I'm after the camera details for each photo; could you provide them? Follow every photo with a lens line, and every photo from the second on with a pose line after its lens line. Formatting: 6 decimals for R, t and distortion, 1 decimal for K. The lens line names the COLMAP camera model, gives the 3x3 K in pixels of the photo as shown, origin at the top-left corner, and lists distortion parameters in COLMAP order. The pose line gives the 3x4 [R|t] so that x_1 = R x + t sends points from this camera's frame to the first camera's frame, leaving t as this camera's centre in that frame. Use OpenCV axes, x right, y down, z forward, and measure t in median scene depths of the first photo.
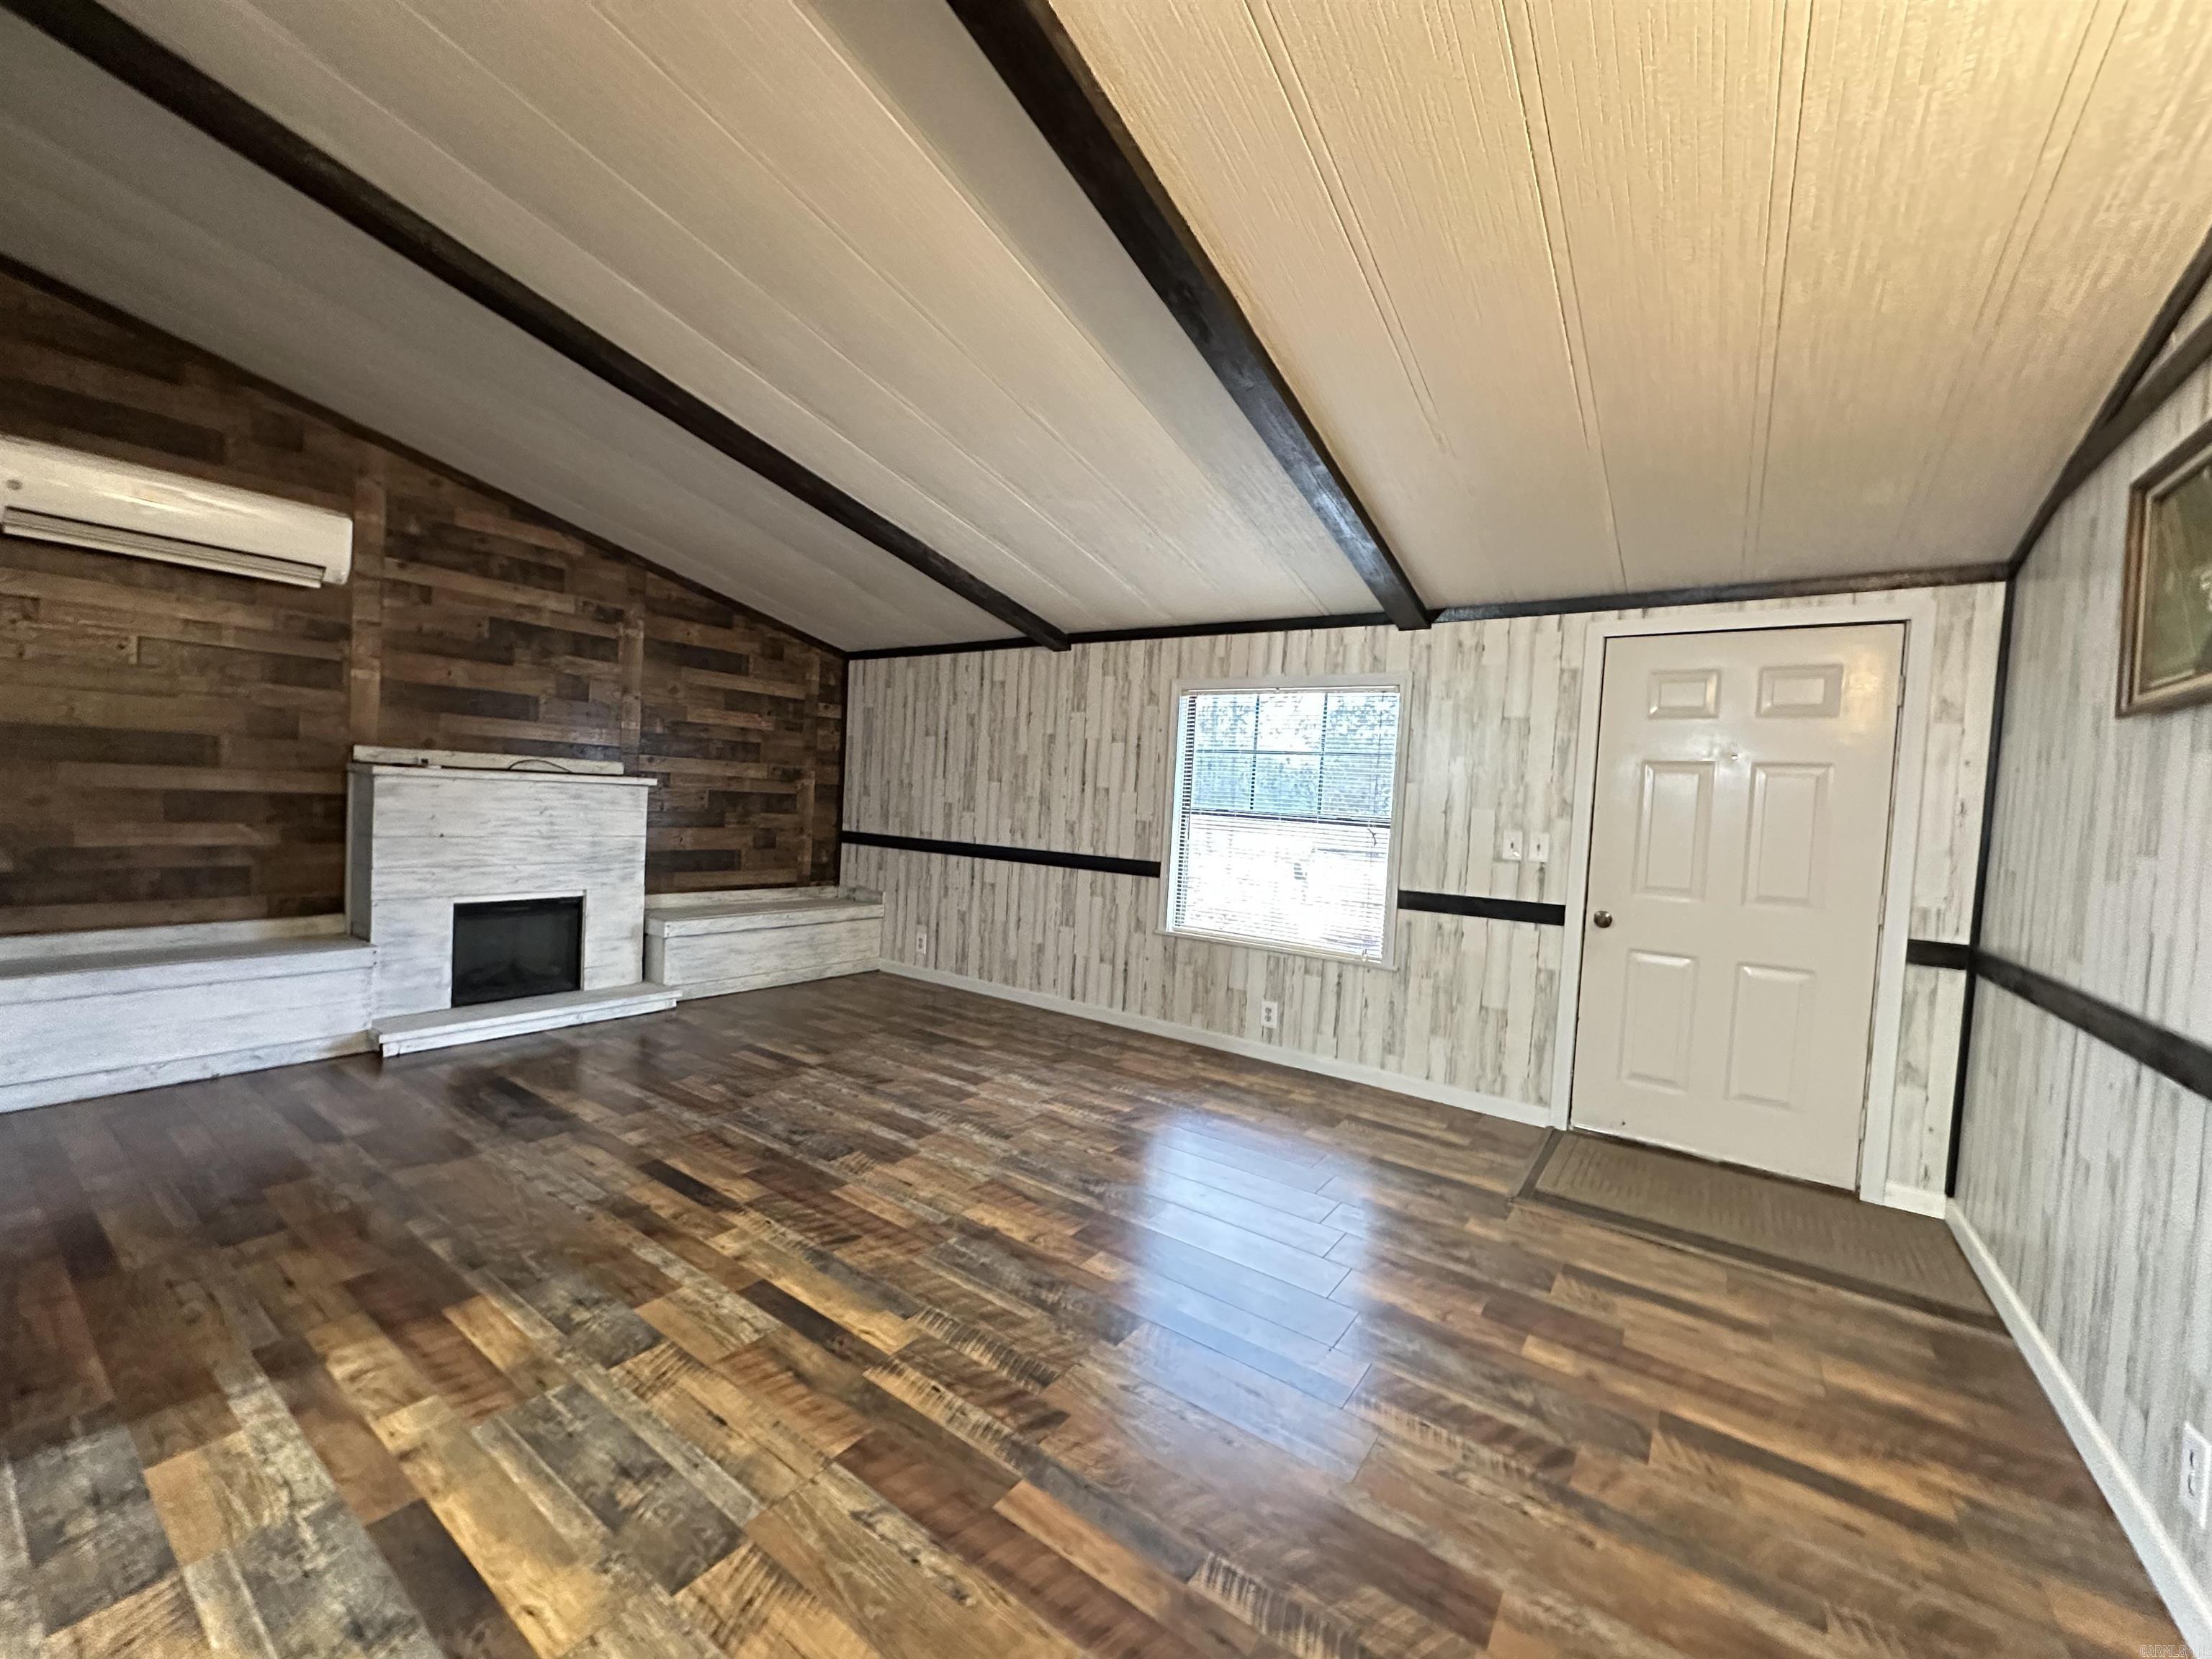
lens RADIAL K [[880.5, 0, 1102.0], [0, 880.5, 826.7], [0, 0, 1]] dist [-0.001781, 0.000470]
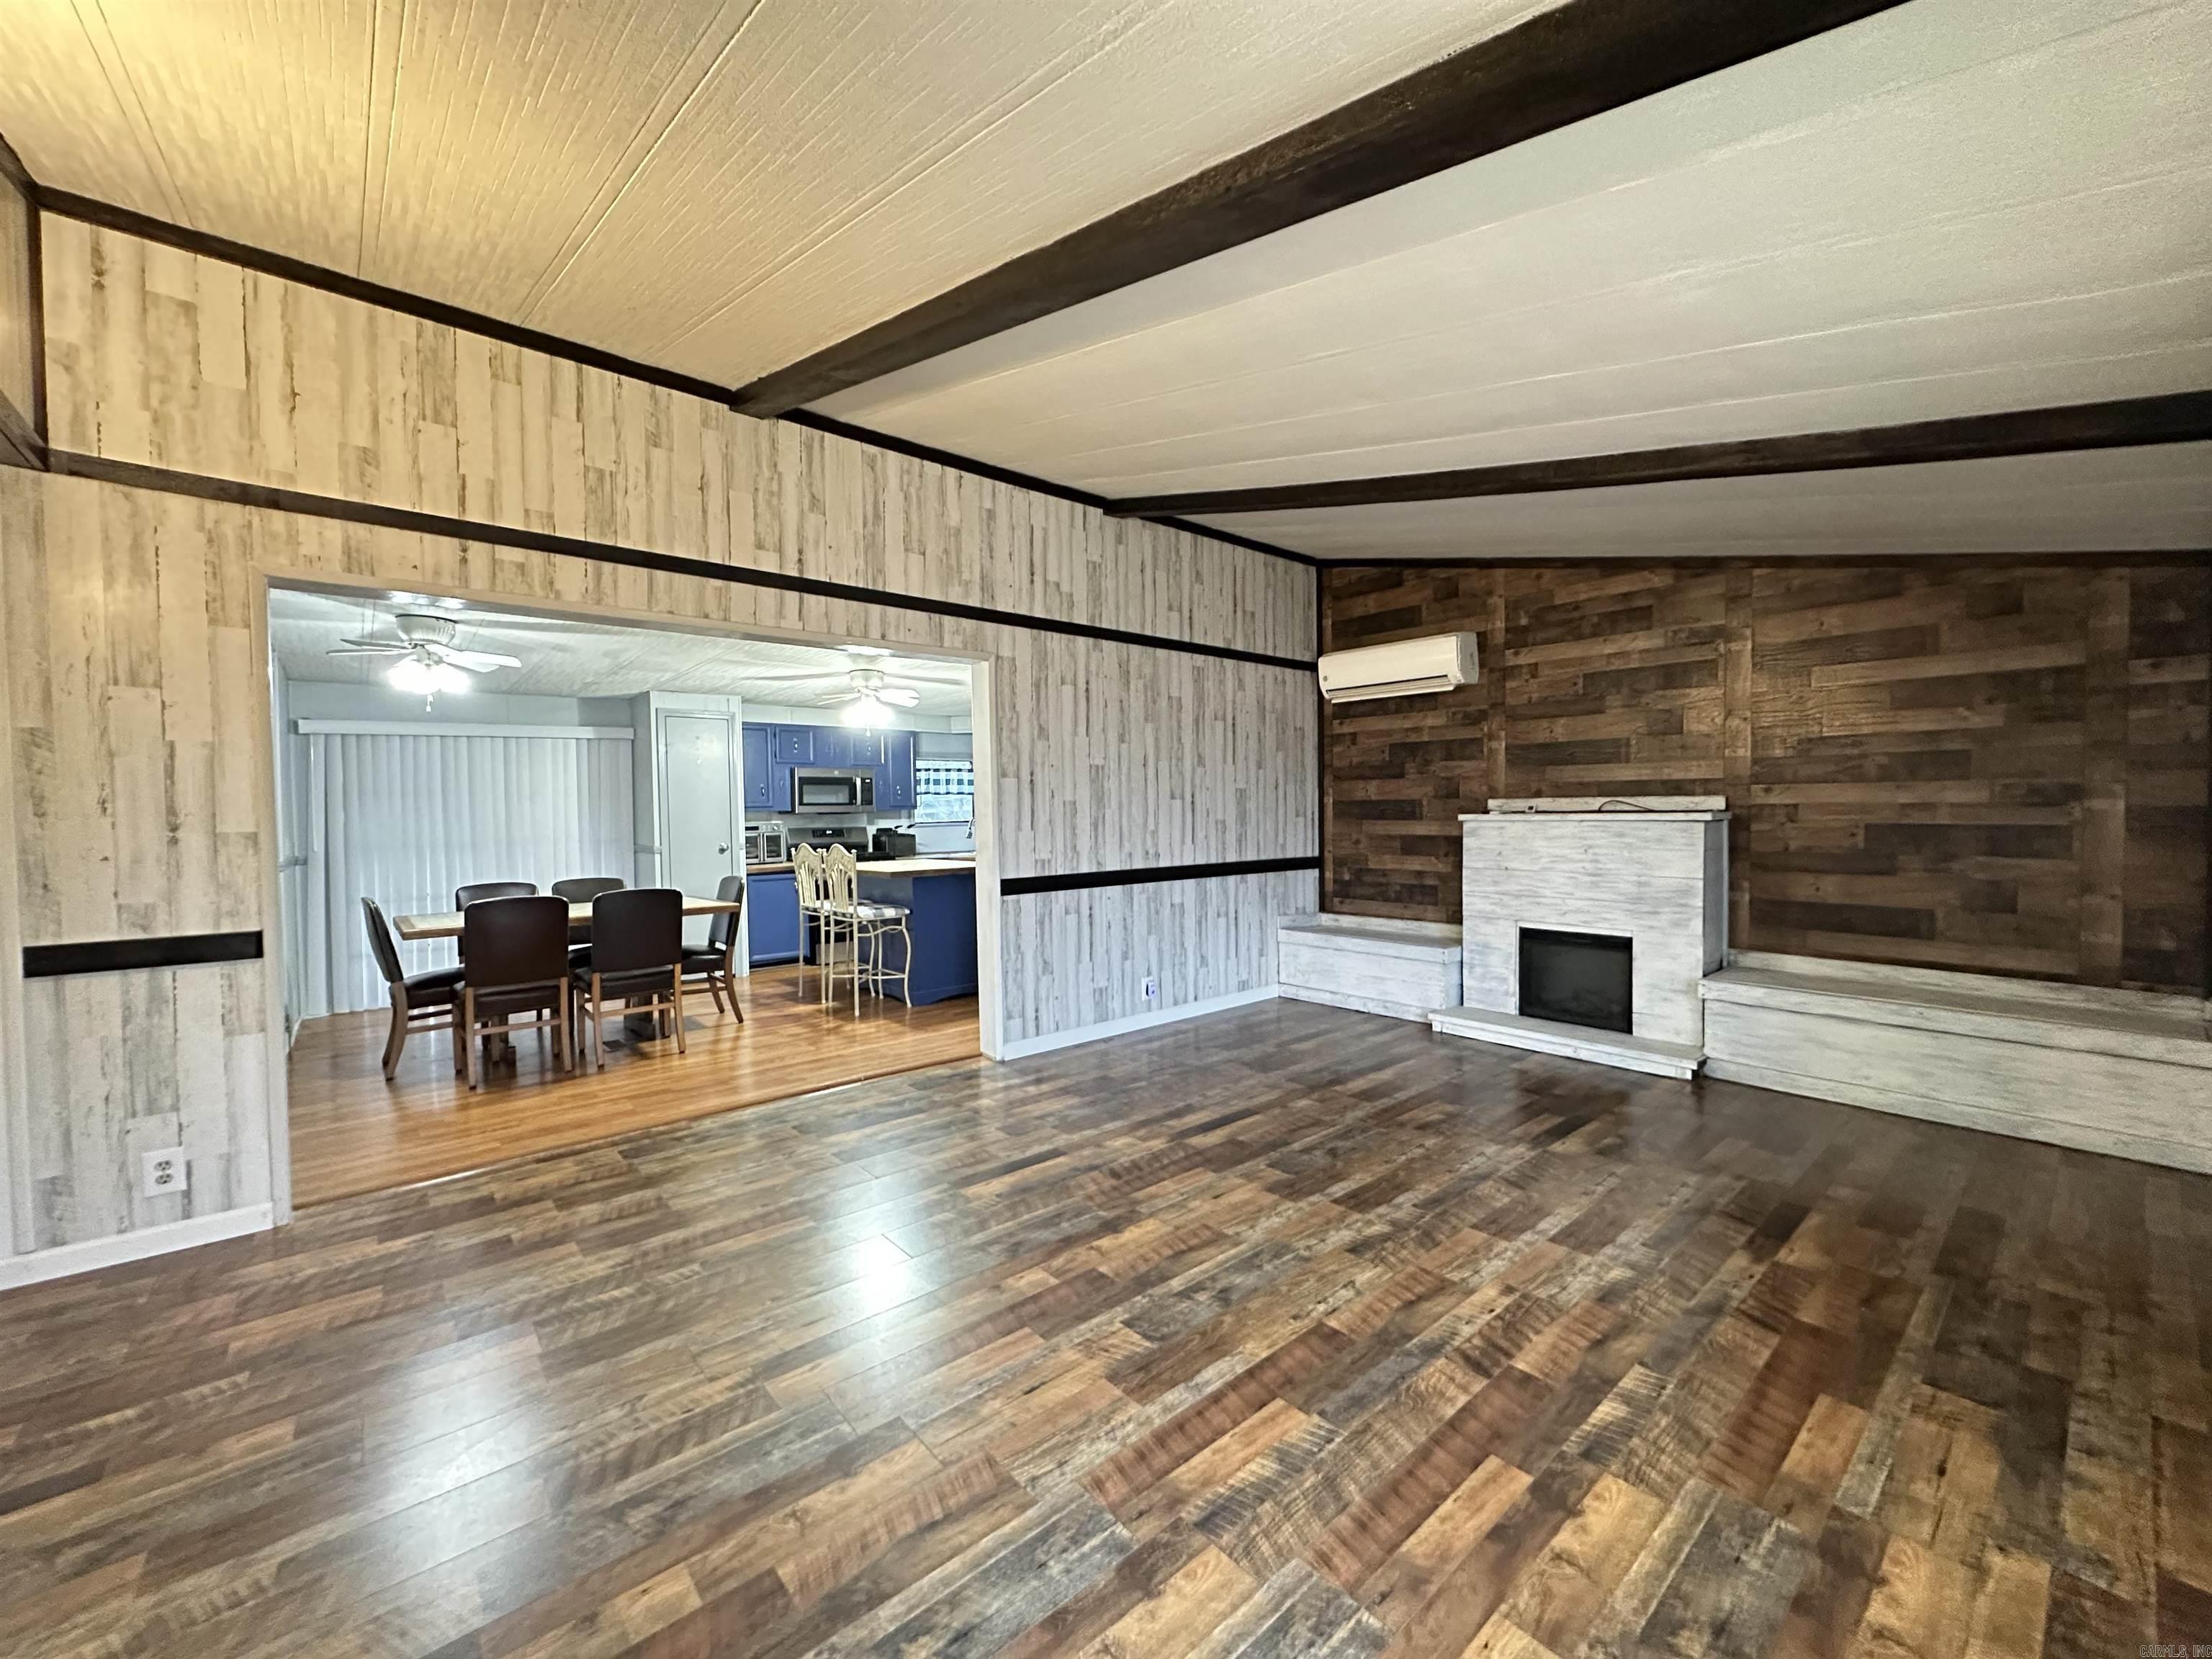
lens RADIAL K [[880.5, 0, 1102.0], [0, 880.5, 826.7], [0, 0, 1]] dist [-0.001781, 0.000470]
pose [[-0.246302, -0.032803, -0.968638, 0.578446], [-0.035821, 0.999052, -0.024725, 0.002194], [0.968531, 0.028608, -0.247244, 0.778289]]
